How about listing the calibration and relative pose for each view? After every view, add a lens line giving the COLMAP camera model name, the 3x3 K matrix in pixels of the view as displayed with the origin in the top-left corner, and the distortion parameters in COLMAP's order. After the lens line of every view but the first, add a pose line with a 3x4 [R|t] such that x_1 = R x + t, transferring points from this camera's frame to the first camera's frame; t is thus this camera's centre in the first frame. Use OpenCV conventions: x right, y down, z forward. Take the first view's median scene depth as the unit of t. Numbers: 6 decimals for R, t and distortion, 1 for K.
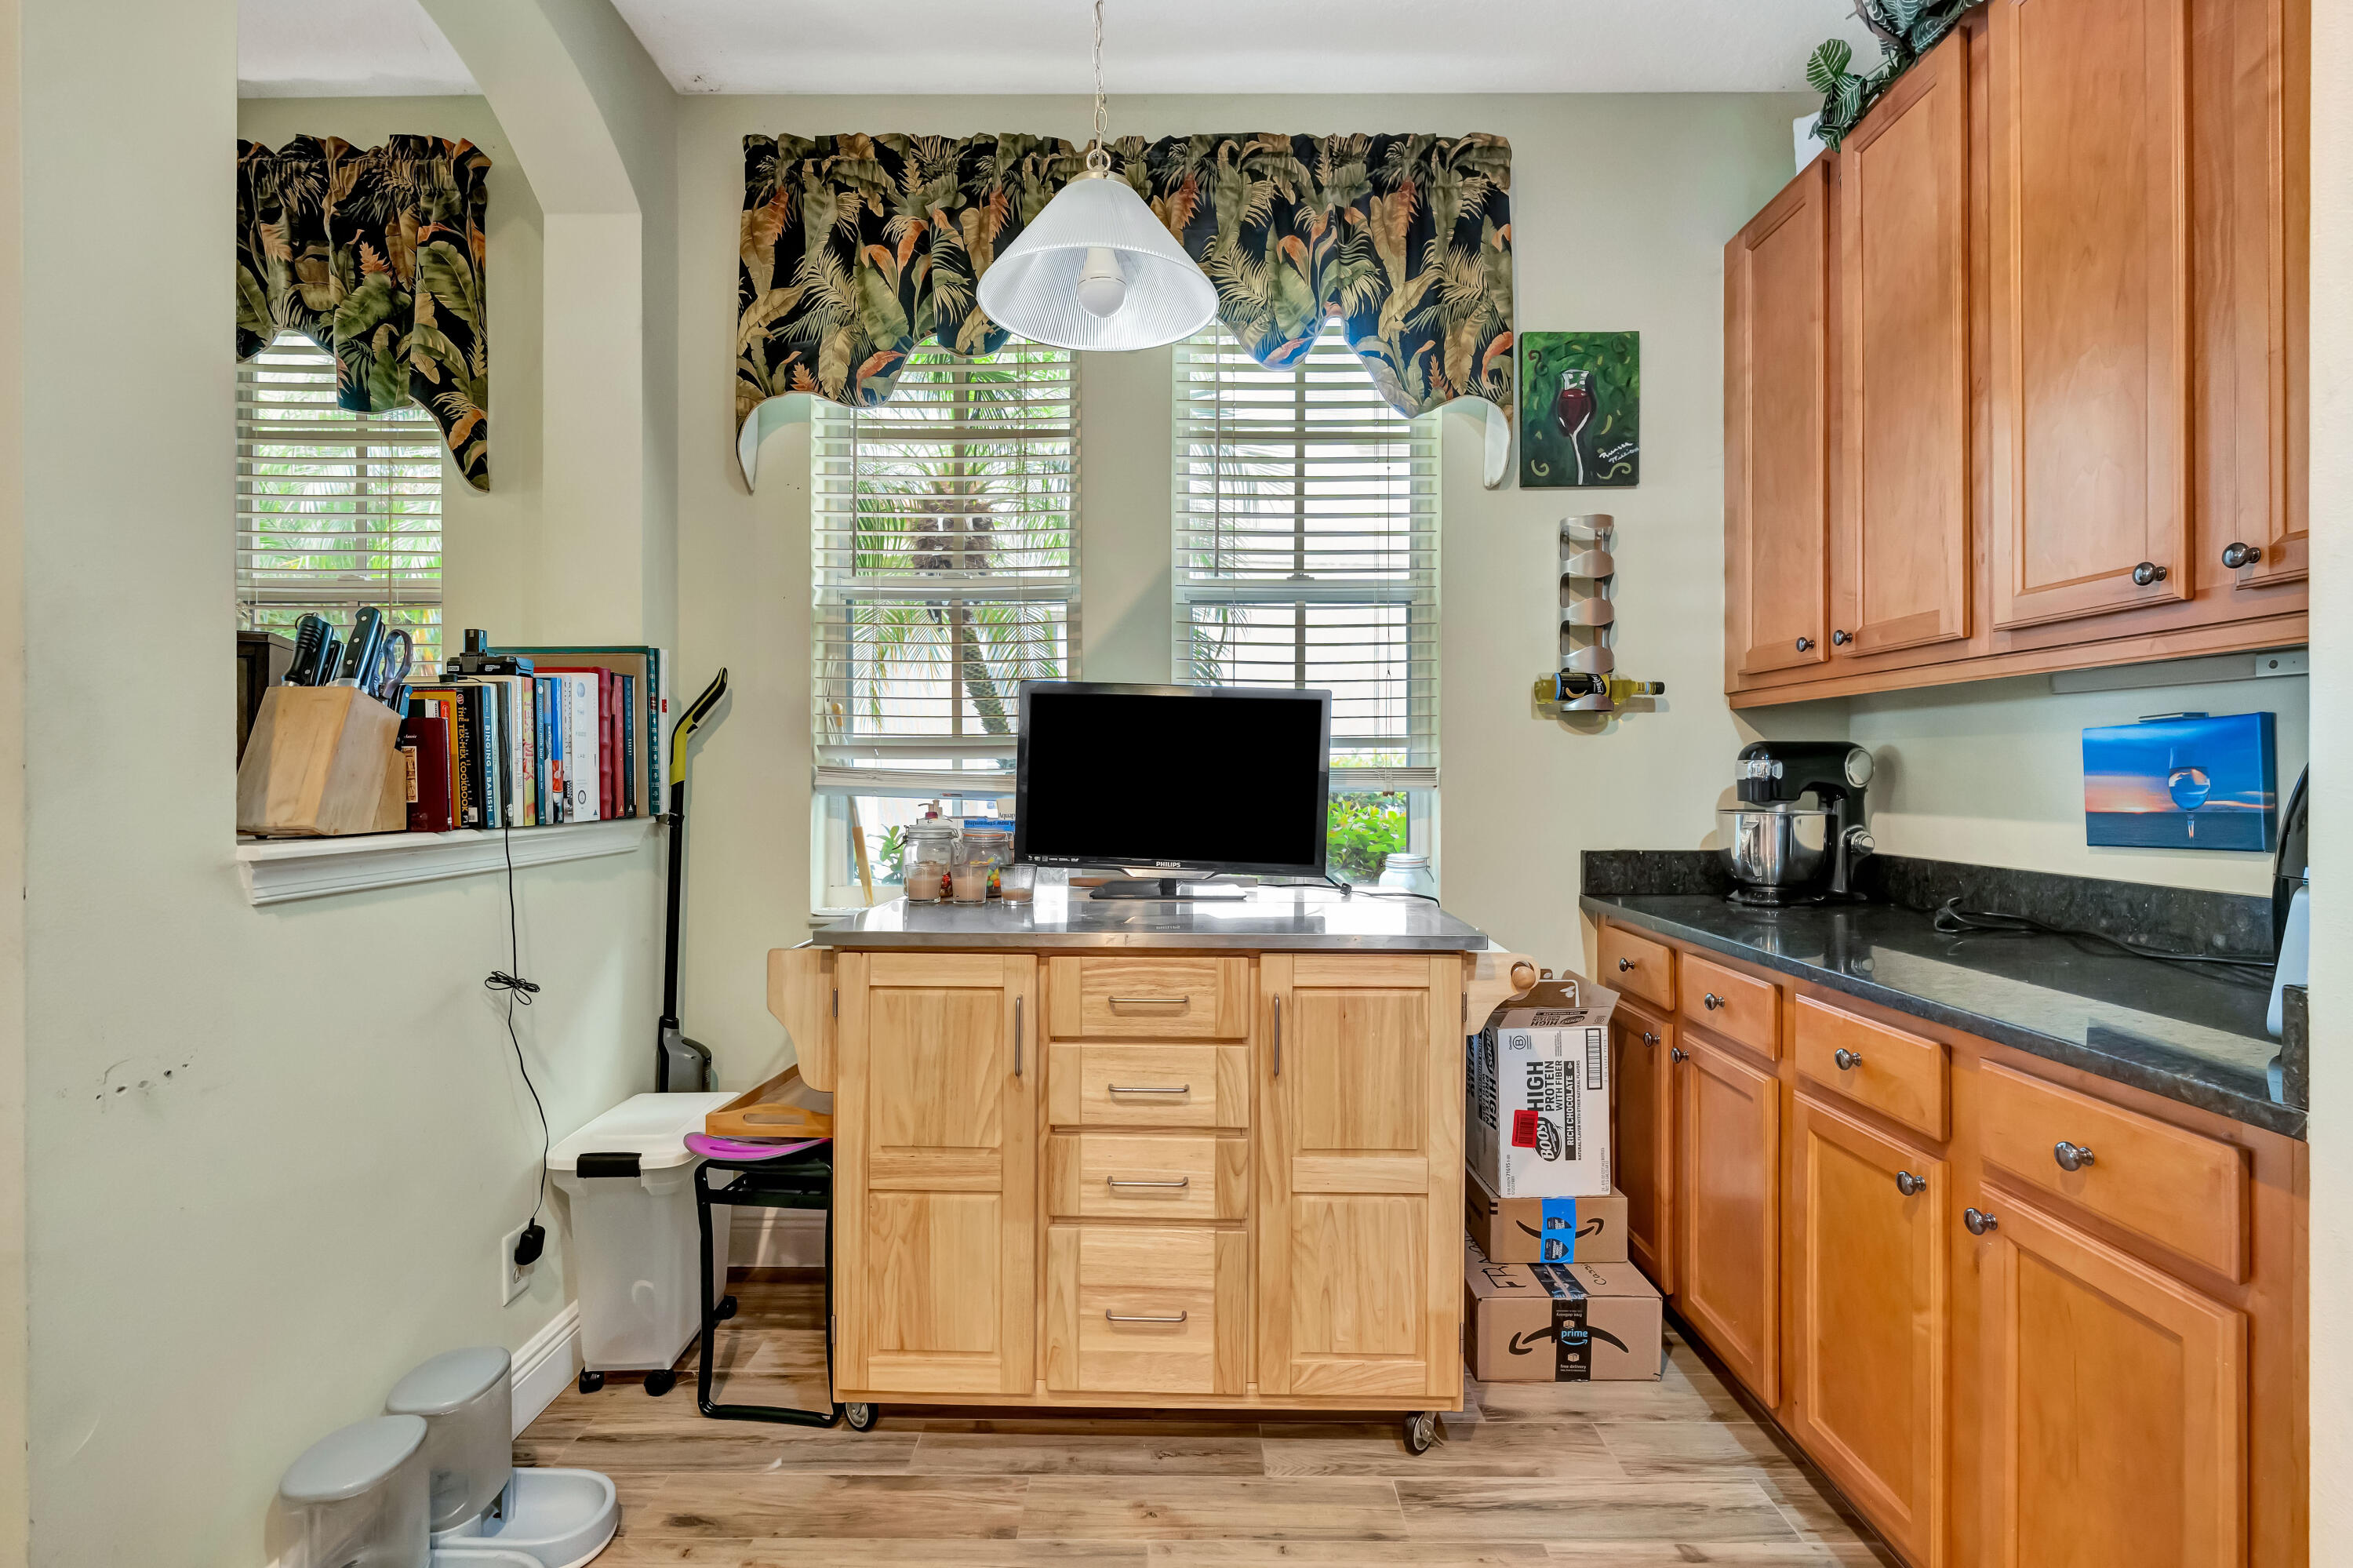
lens RADIAL K [[1058.5, 0, 1179.4], [0, 1058.5, 771.9], [0, 0, 1]] dist [-0.007107, 0.000885]
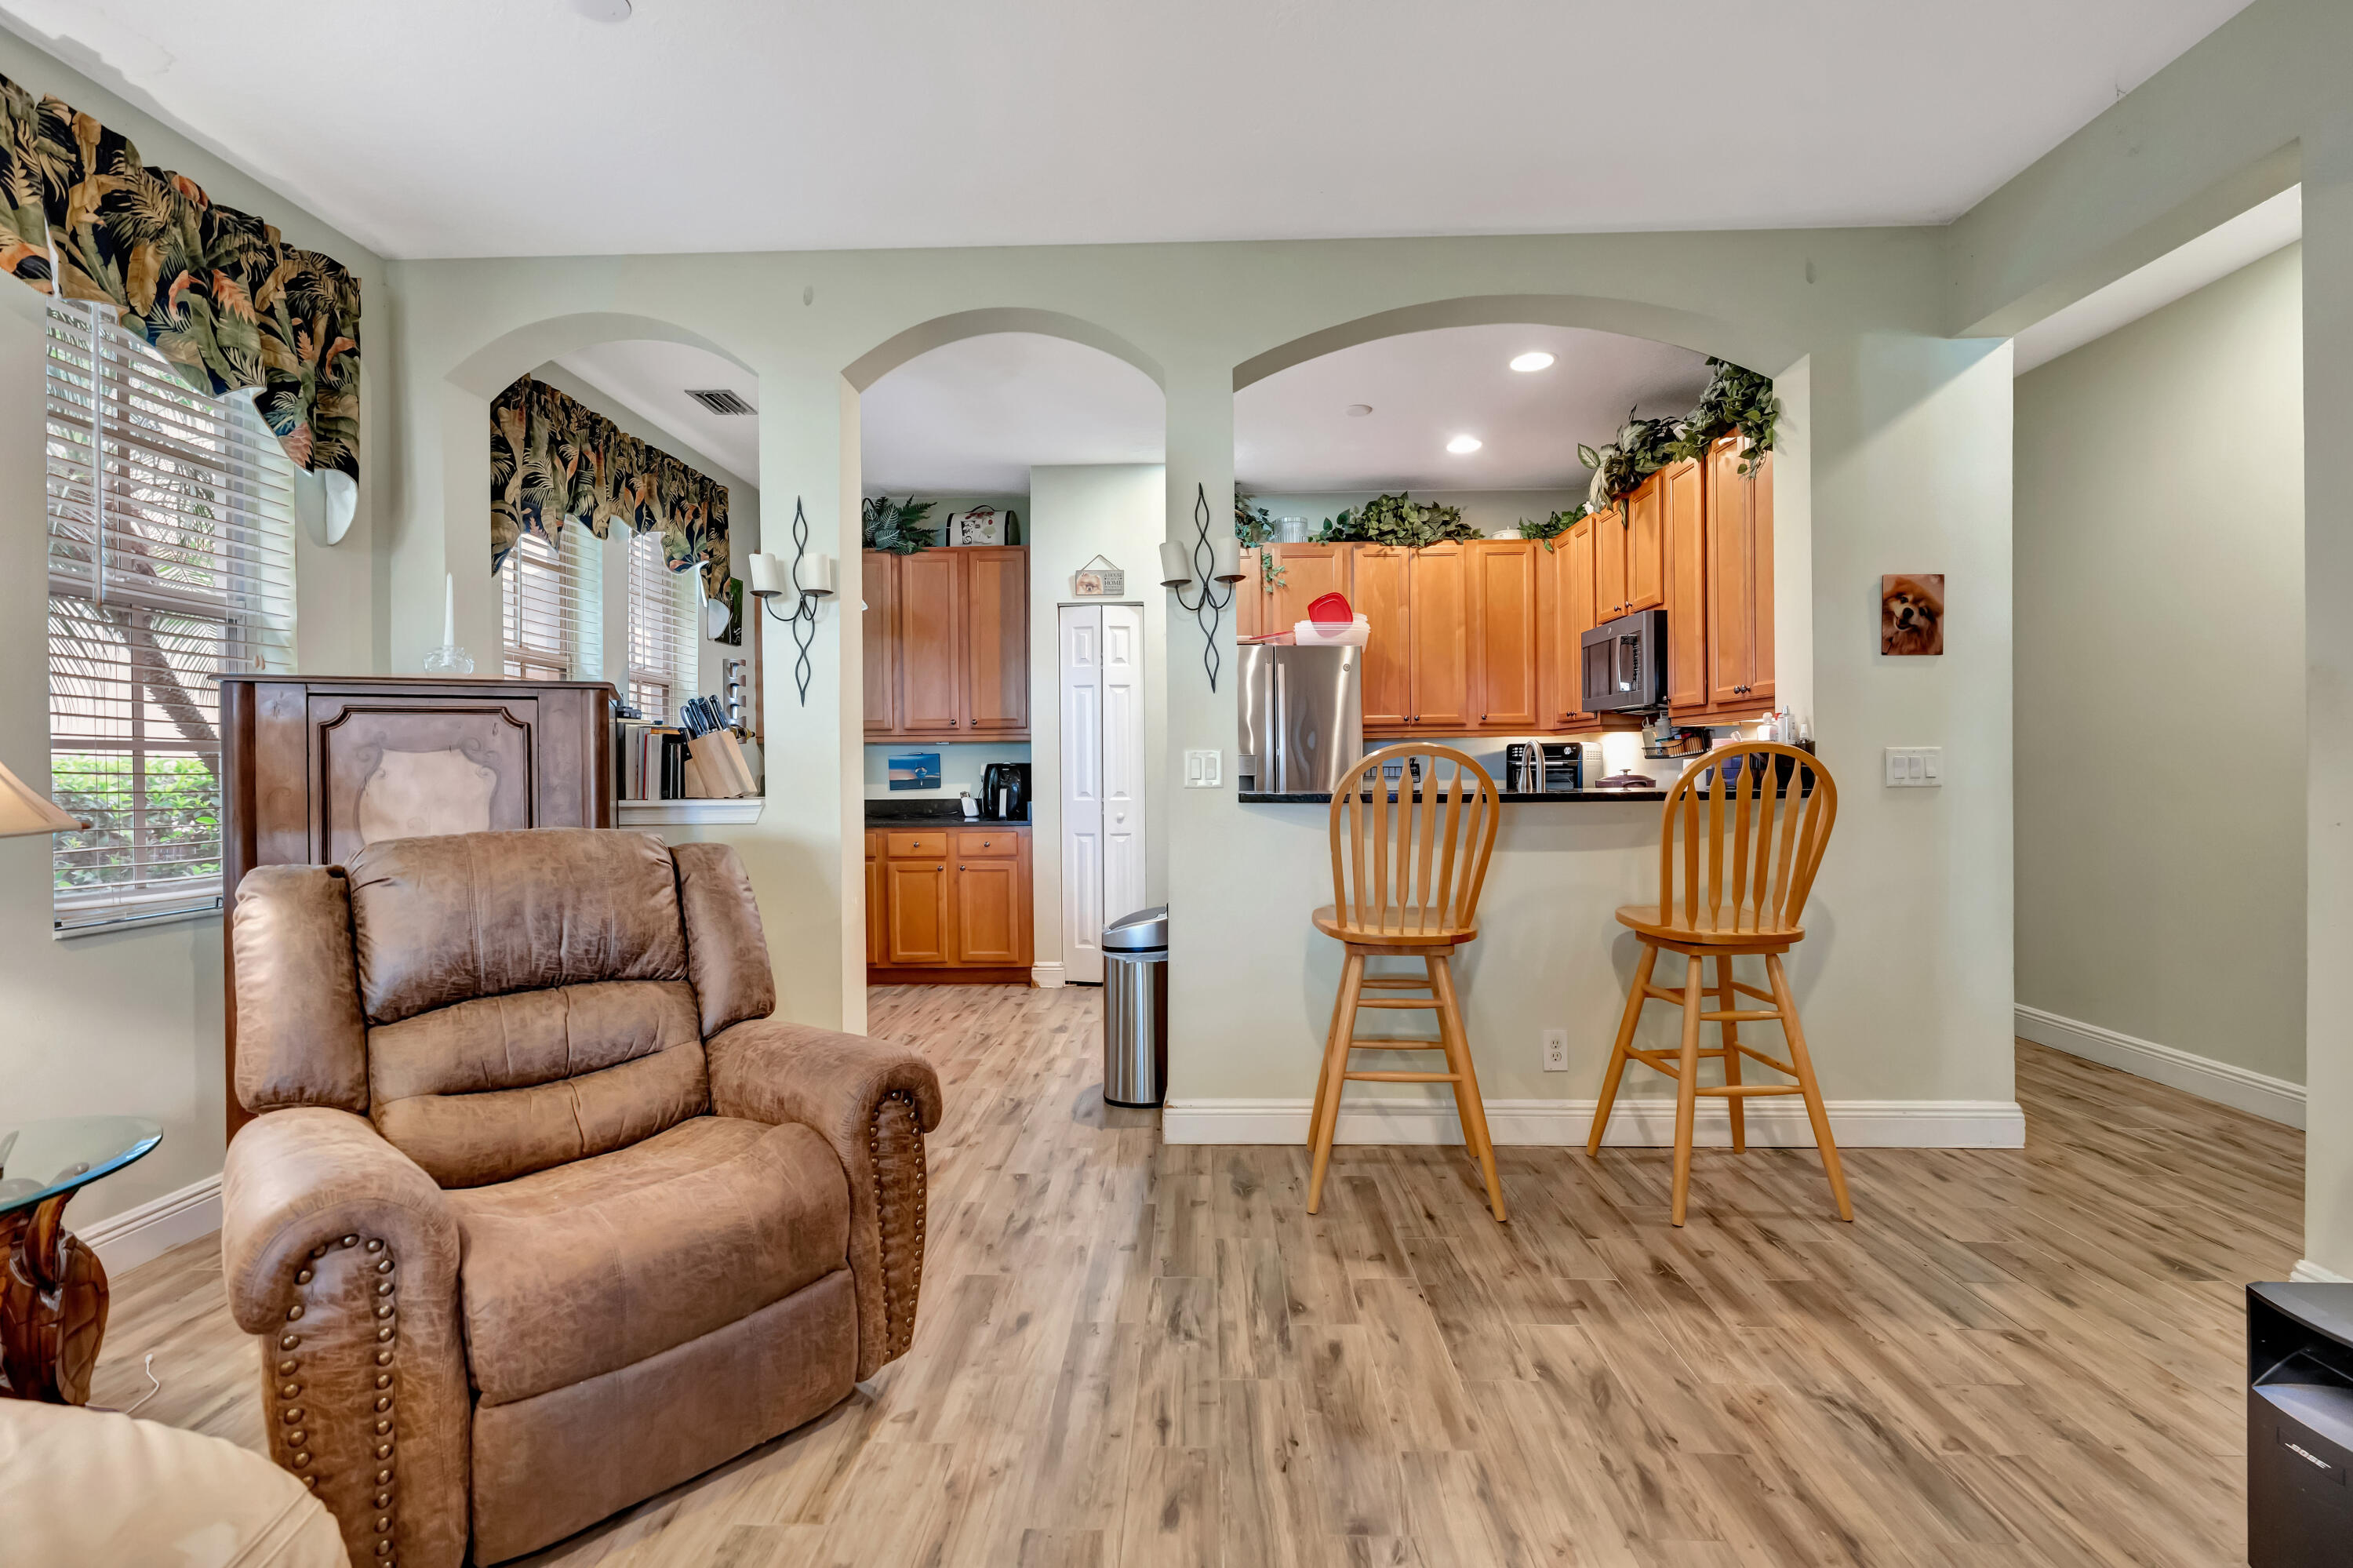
lens RADIAL K [[1058.5, 0, 1175.2], [0, 1058.5, 774.6], [0, 0, 1]] dist [-0.007107, 0.000885]
pose [[0.035278, -0.005453, 0.999363, -1.932743], [0.010396, 0.999933, 0.005089, 0.008446], [-0.999323, 0.010210, 0.035332, -0.033009]]
